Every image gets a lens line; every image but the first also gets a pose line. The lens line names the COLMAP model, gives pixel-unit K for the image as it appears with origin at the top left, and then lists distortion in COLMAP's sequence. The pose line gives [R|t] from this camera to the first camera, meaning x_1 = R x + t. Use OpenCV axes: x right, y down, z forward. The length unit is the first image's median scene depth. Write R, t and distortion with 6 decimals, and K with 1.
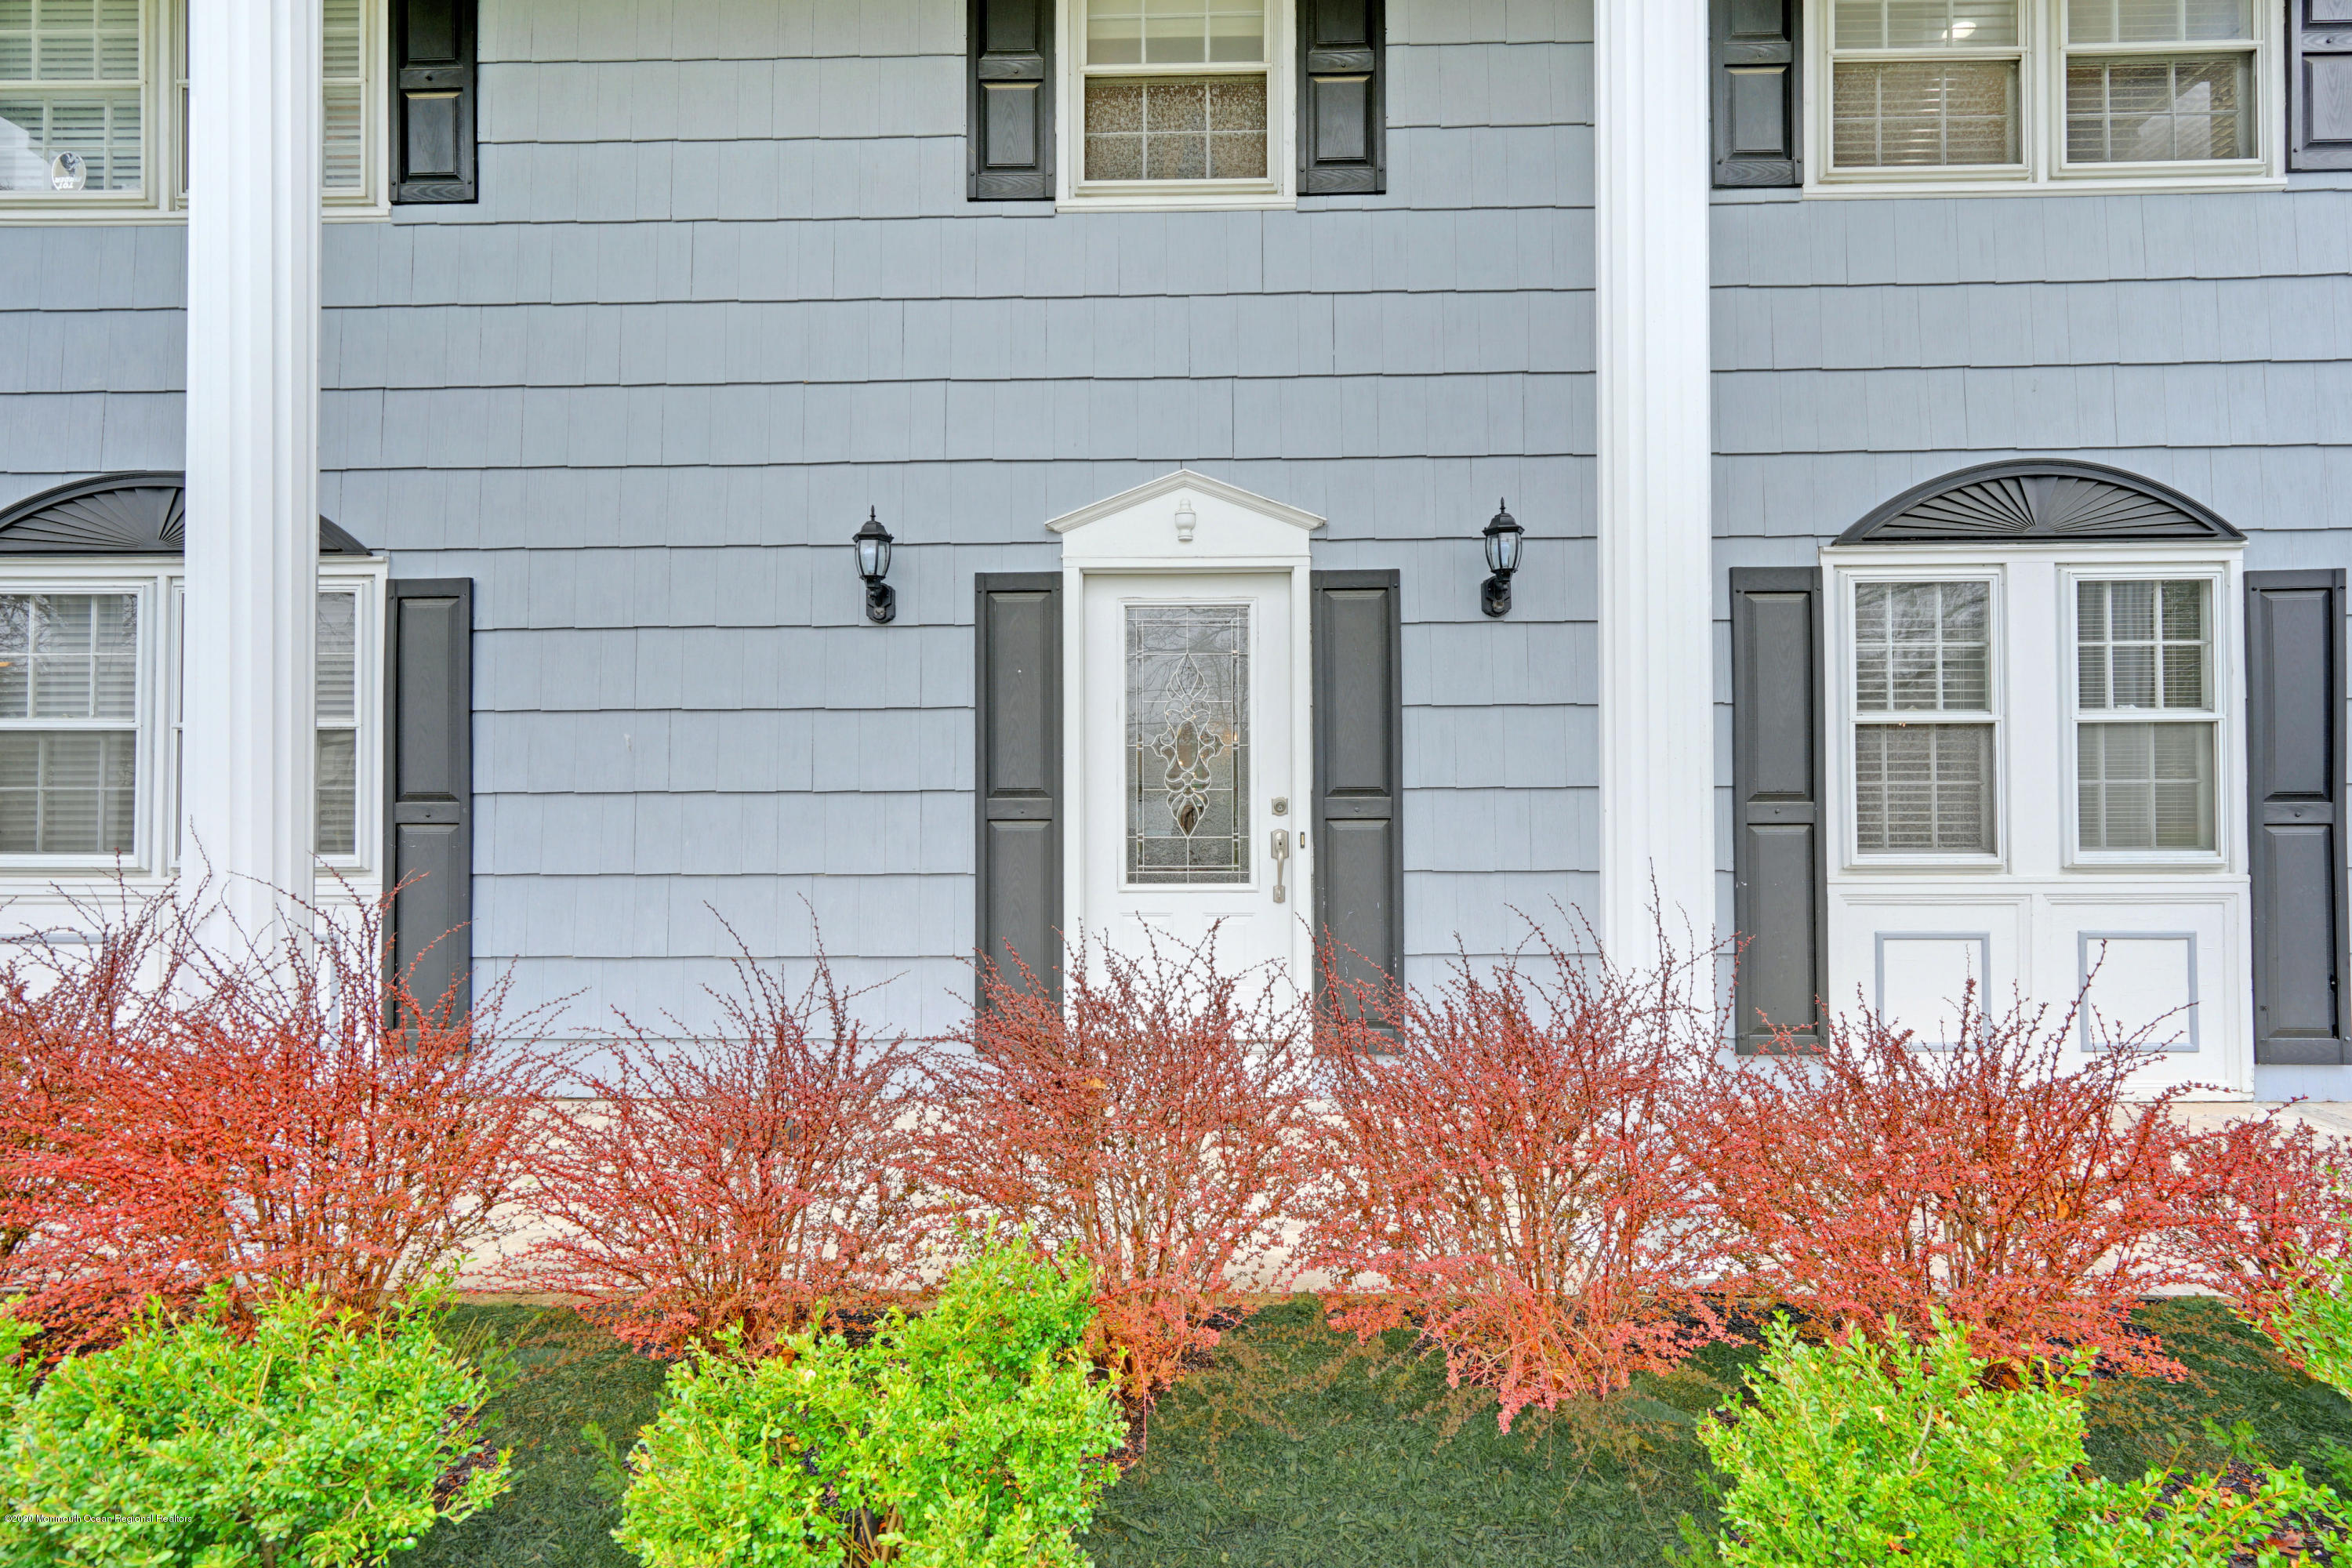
lens RADIAL K [[1126.6, 0, 1182.7], [0, 1126.6, 776.7], [0, 0, 1]] dist [0.000674, 0.000208]
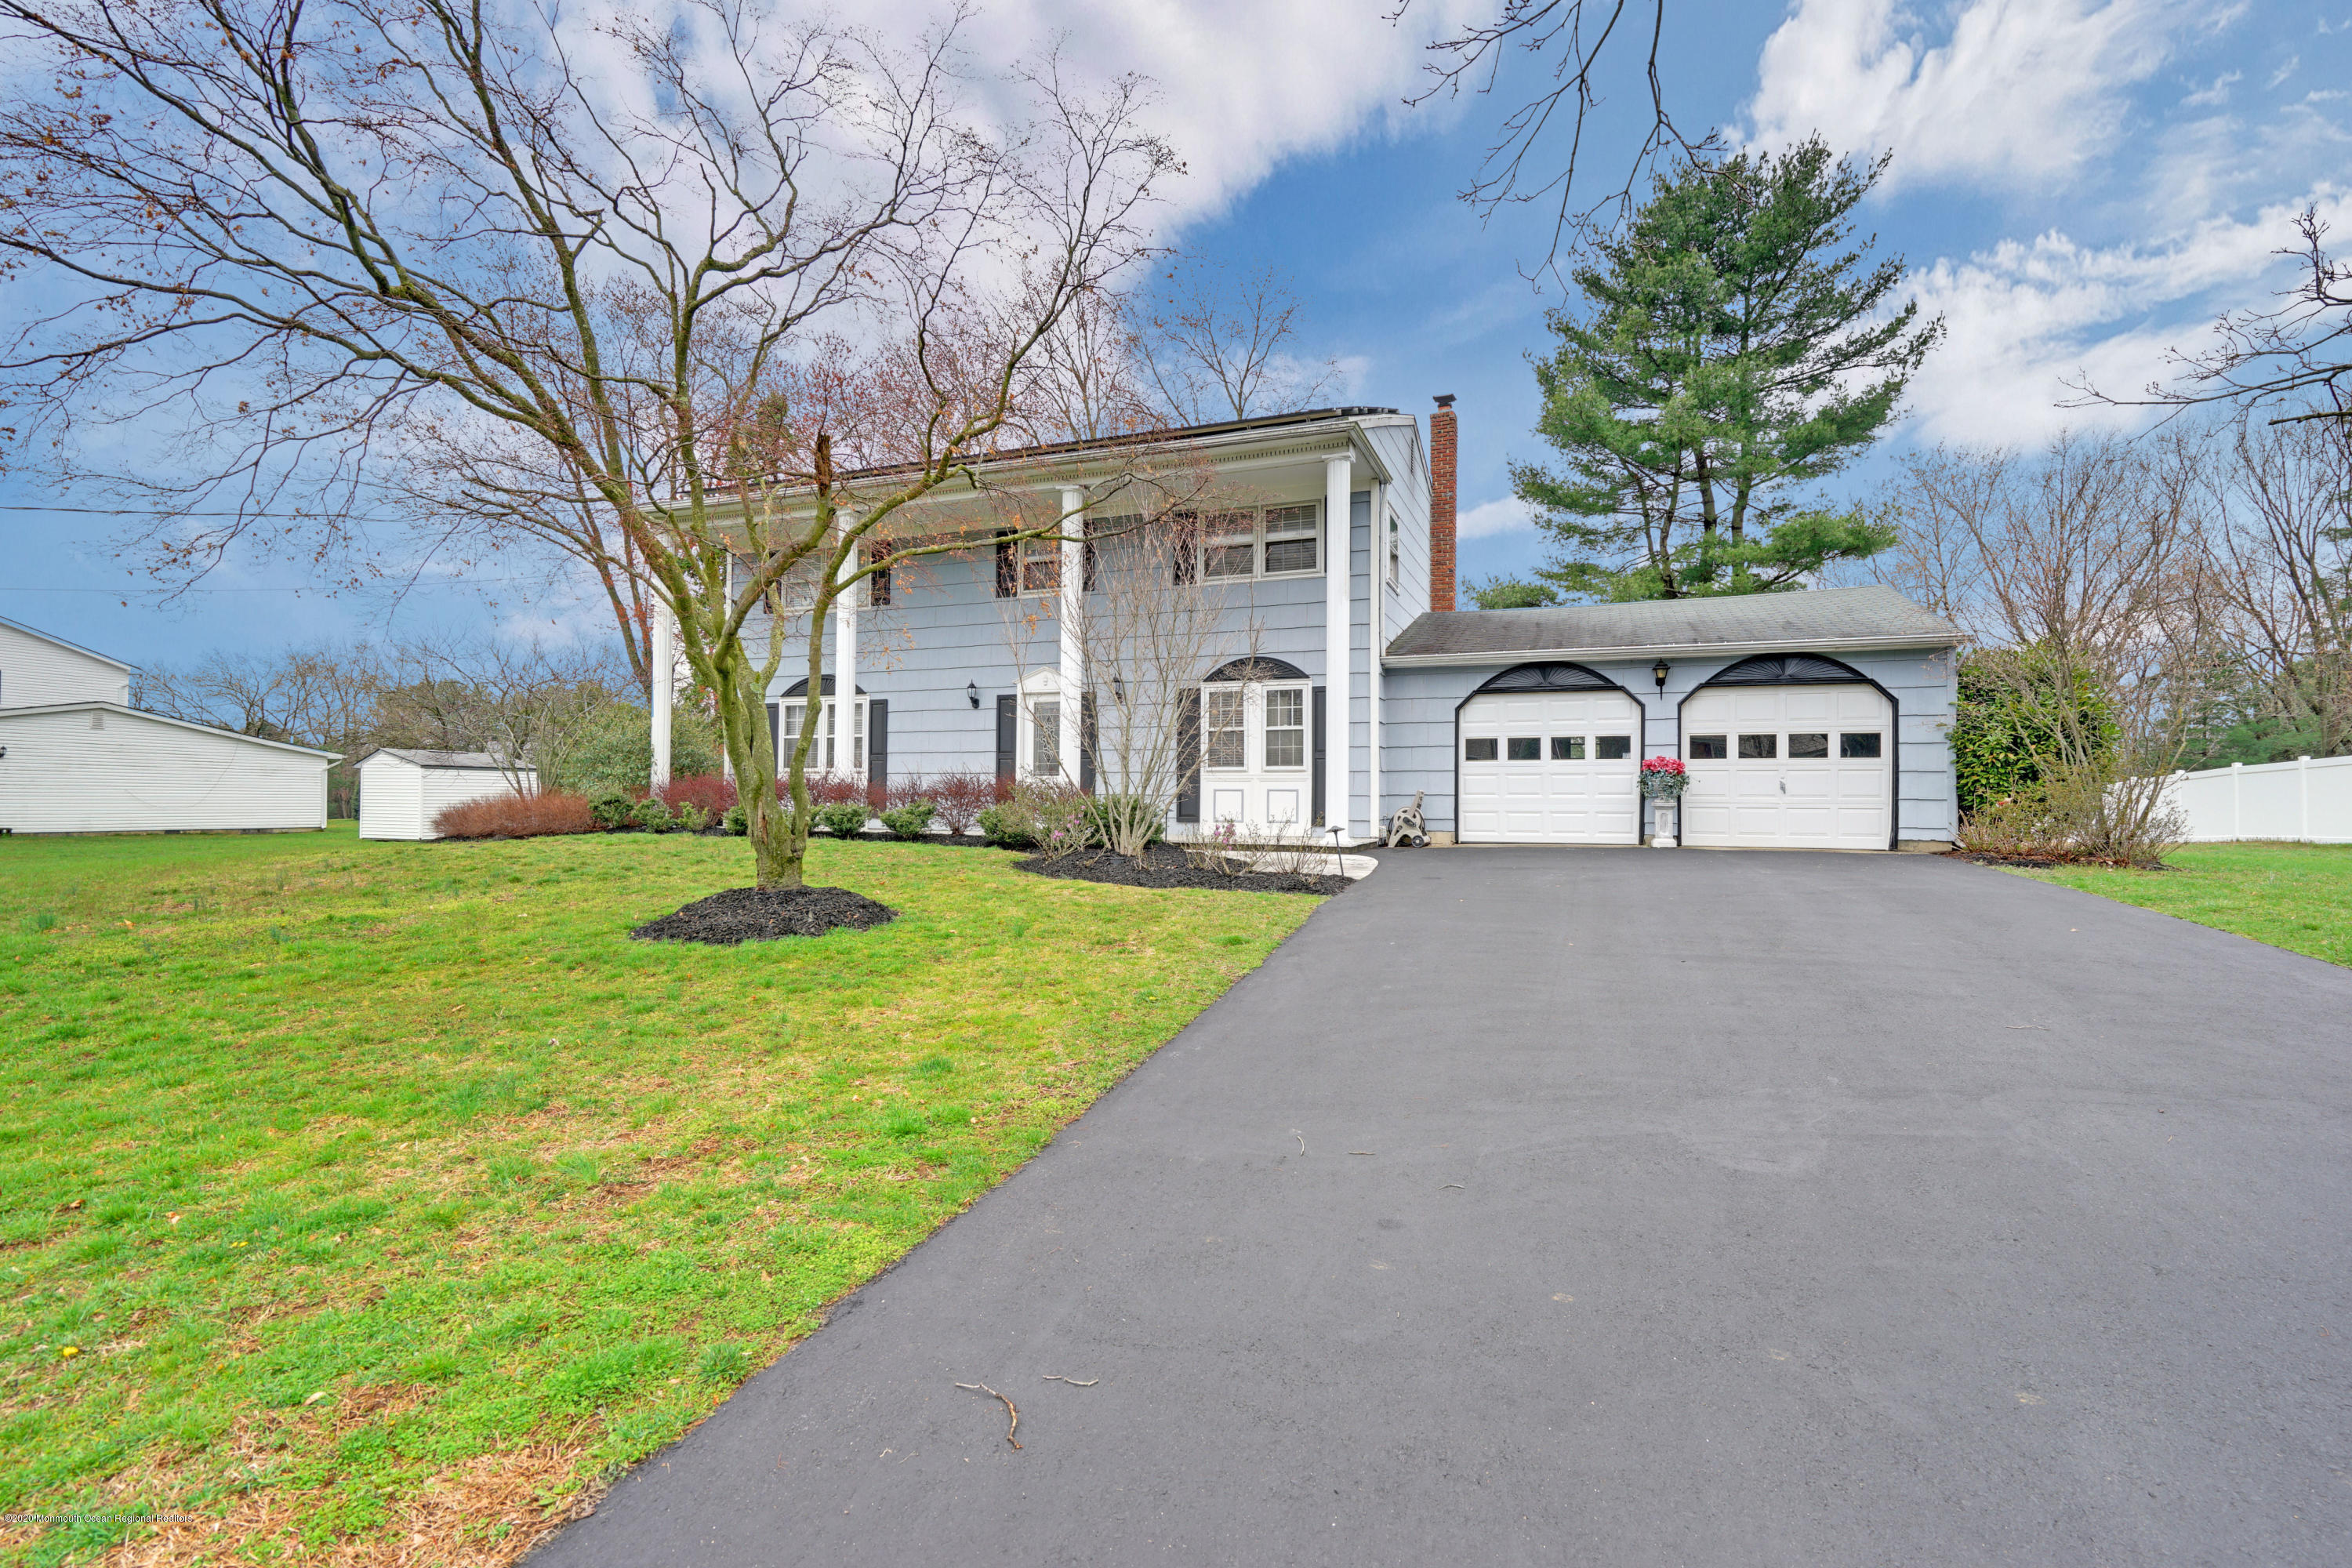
lens RADIAL K [[1071.8, 0, 1176.0], [0, 1071.8, 784.0], [0, 0, 1]] dist [-0.006050, 0.000291]
pose [[0.936964, 0.005185, -0.349386, 1.690325], [-0.004360, 0.999986, 0.003147, 0.111002], [0.349398, -0.001426, 0.936973, -2.245106]]
